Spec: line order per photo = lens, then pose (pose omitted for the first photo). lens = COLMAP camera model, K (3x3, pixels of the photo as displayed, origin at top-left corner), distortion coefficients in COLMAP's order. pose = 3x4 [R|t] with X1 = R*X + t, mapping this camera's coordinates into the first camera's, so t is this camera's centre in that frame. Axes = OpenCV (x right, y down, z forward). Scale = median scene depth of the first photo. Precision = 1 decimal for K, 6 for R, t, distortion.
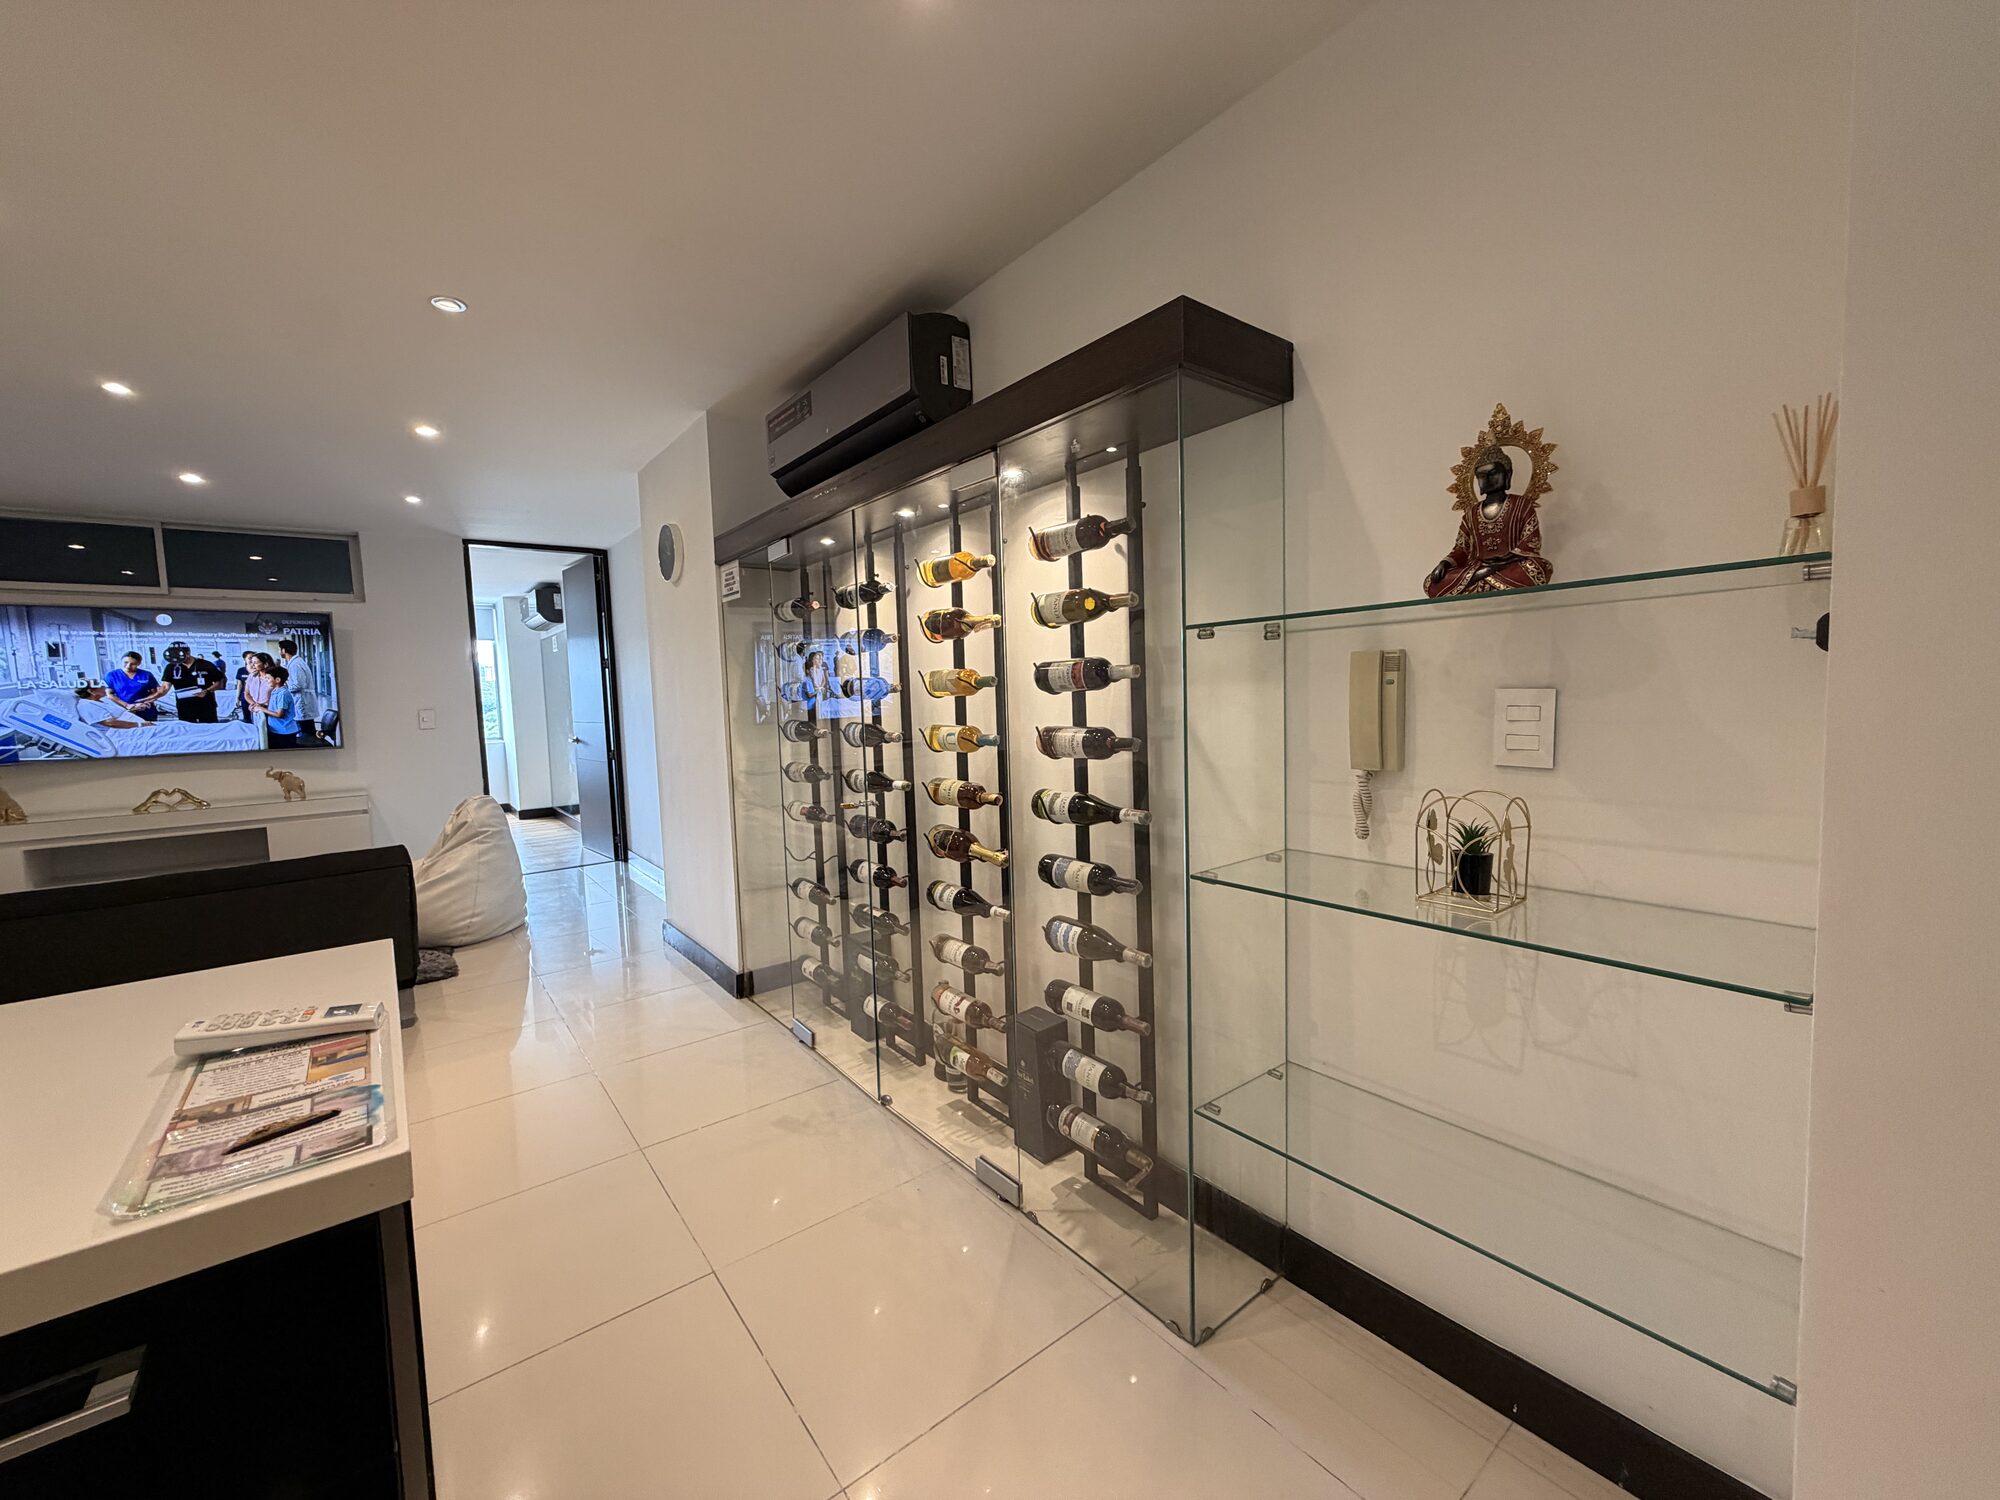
lens RADIAL K [[795.8, 0, 990.3], [0, 795.8, 746.7], [0, 0, 1]] dist [-0.000939, 0.000596]
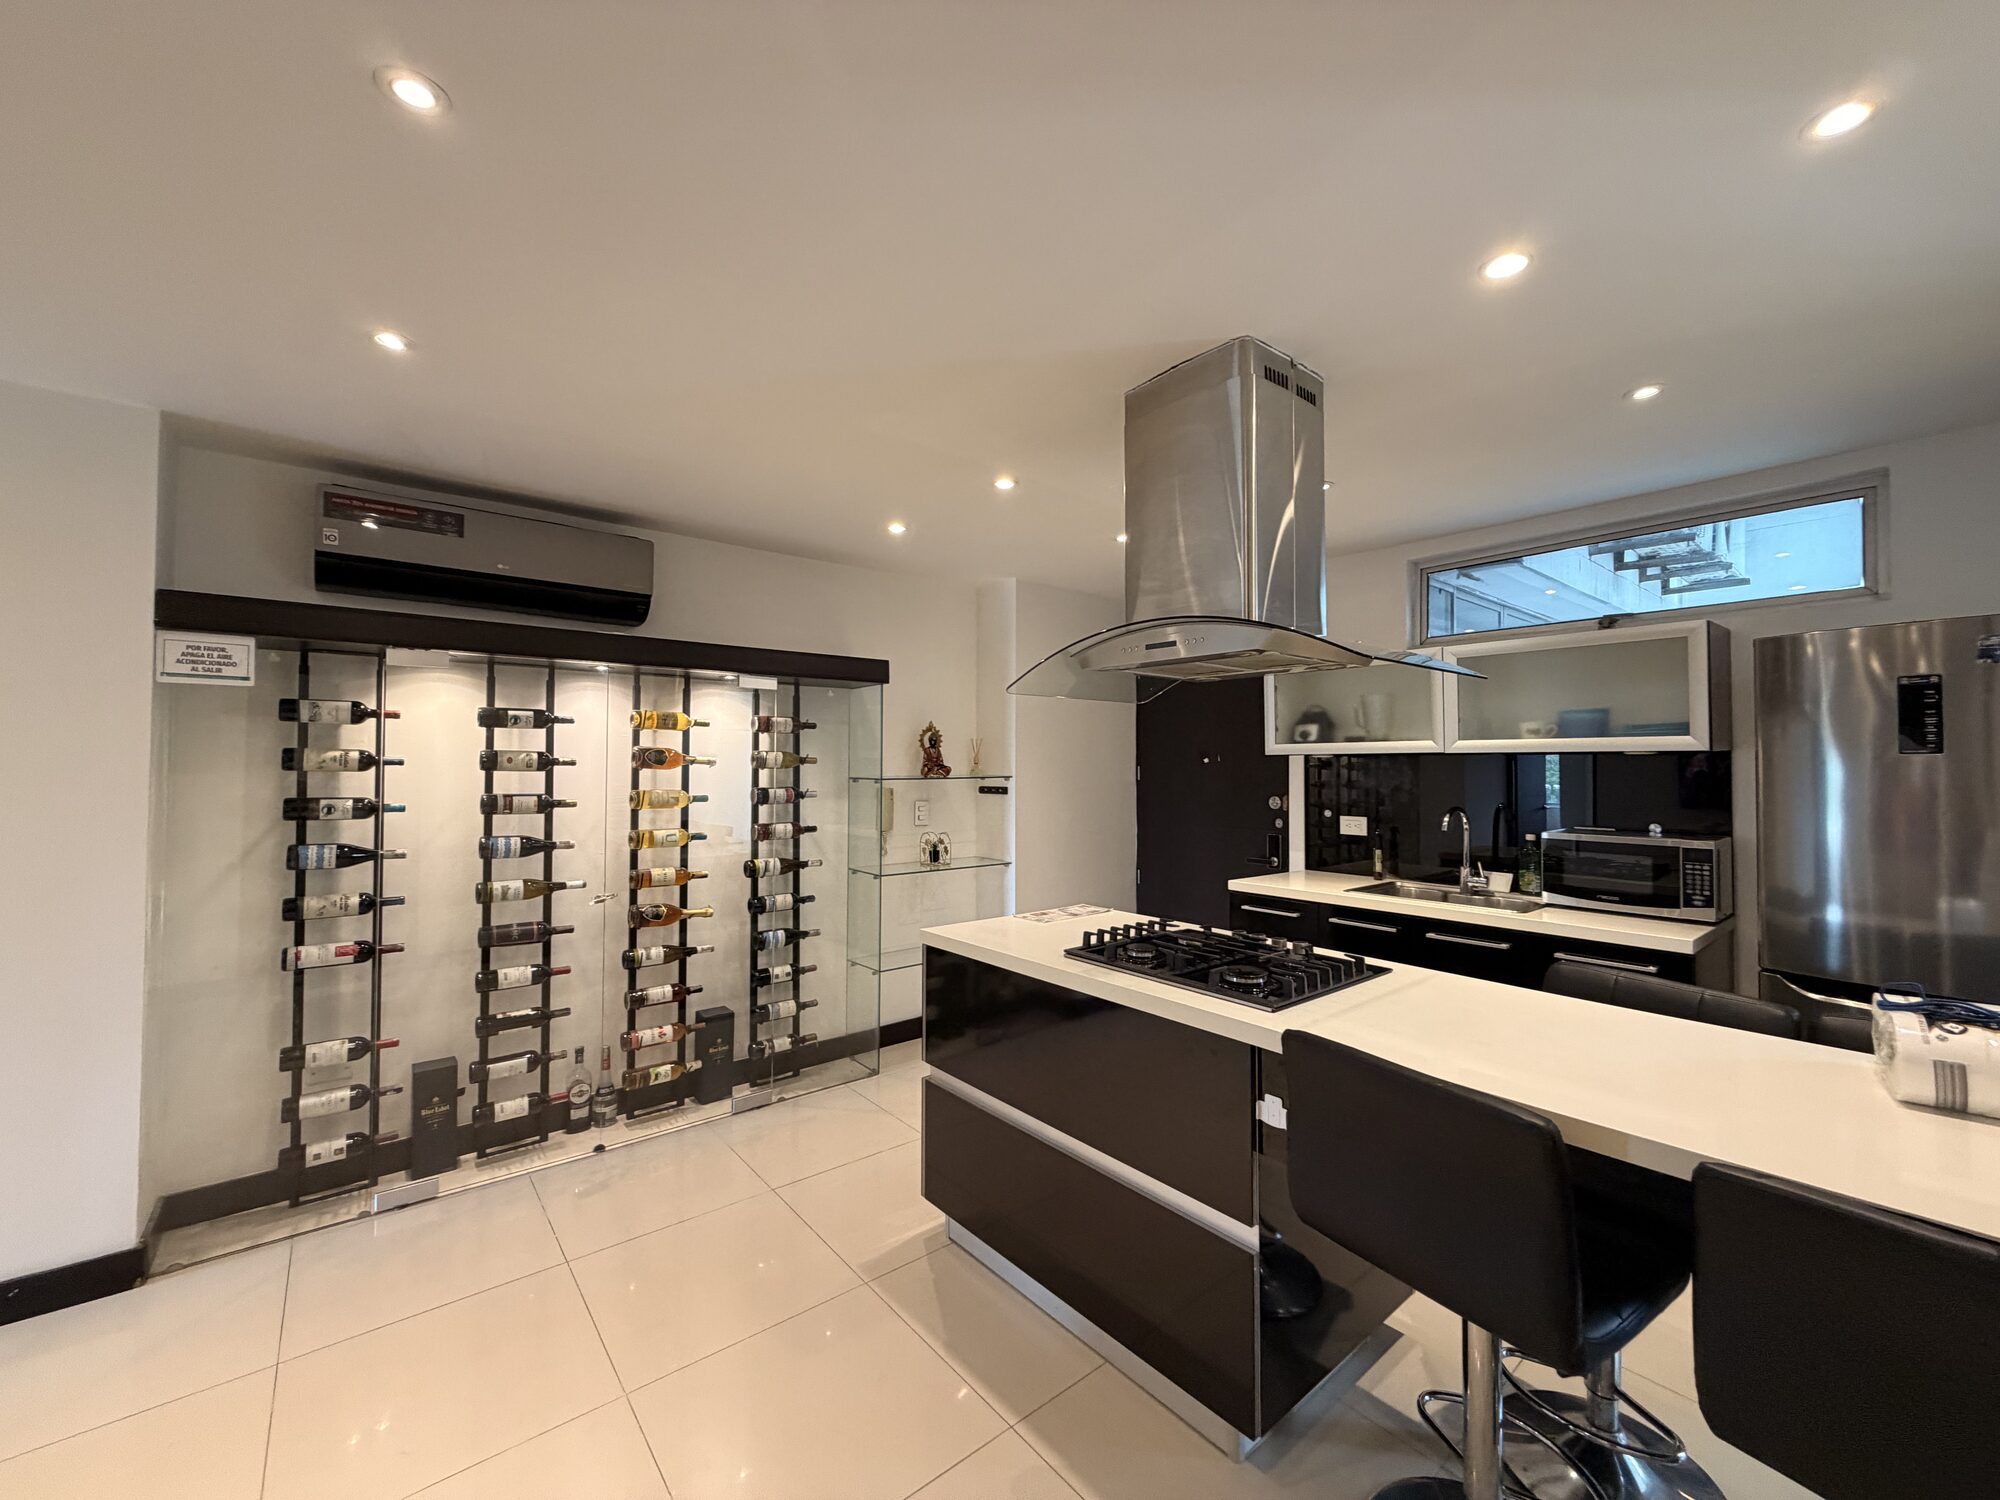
lens RADIAL K [[795.8, 0, 994.3], [0, 795.8, 748.2], [0, 0, 1]] dist [-0.000939, 0.000596]
pose [[-0.027892, 0.054983, 0.998098, -1.450894], [0.069835, 0.996154, -0.052924, -0.053307], [-0.997169, 0.068226, -0.031625, 0.423828]]
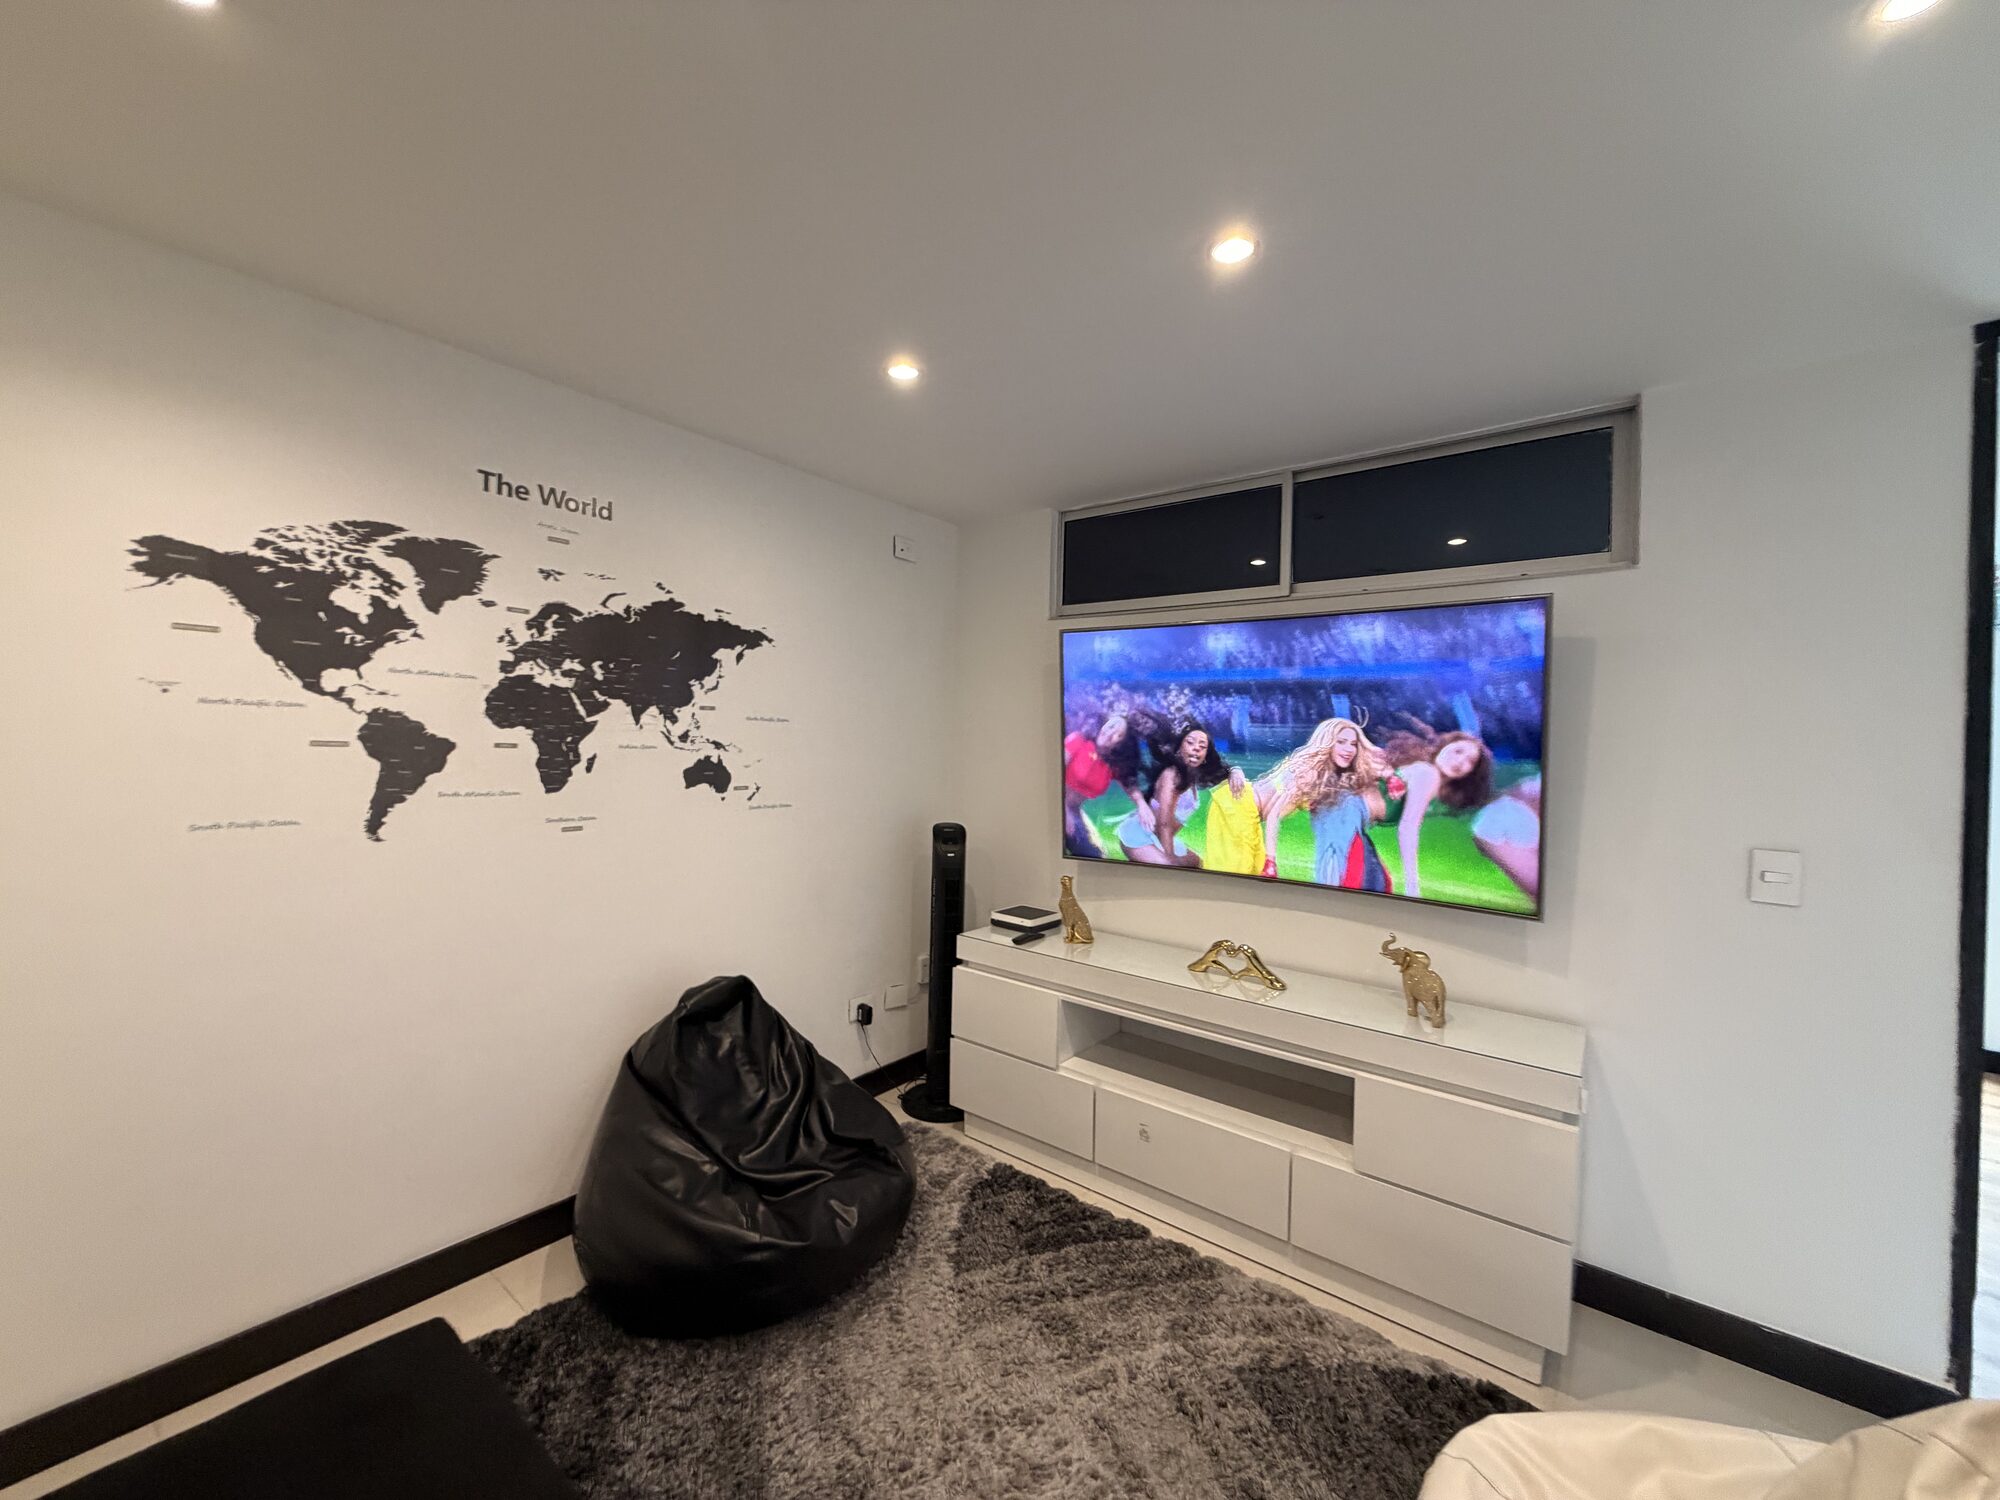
lens RADIAL K [[795.8, 0, 993.0], [0, 795.8, 748.1], [0, 0, 1]] dist [-0.000939, 0.000596]
pose [[0.241049, 0.045278, -0.969456, -1.049528], [-0.105465, 0.994218, 0.020211, -0.143300], [0.964766, 0.097371, 0.244430, 1.331867]]
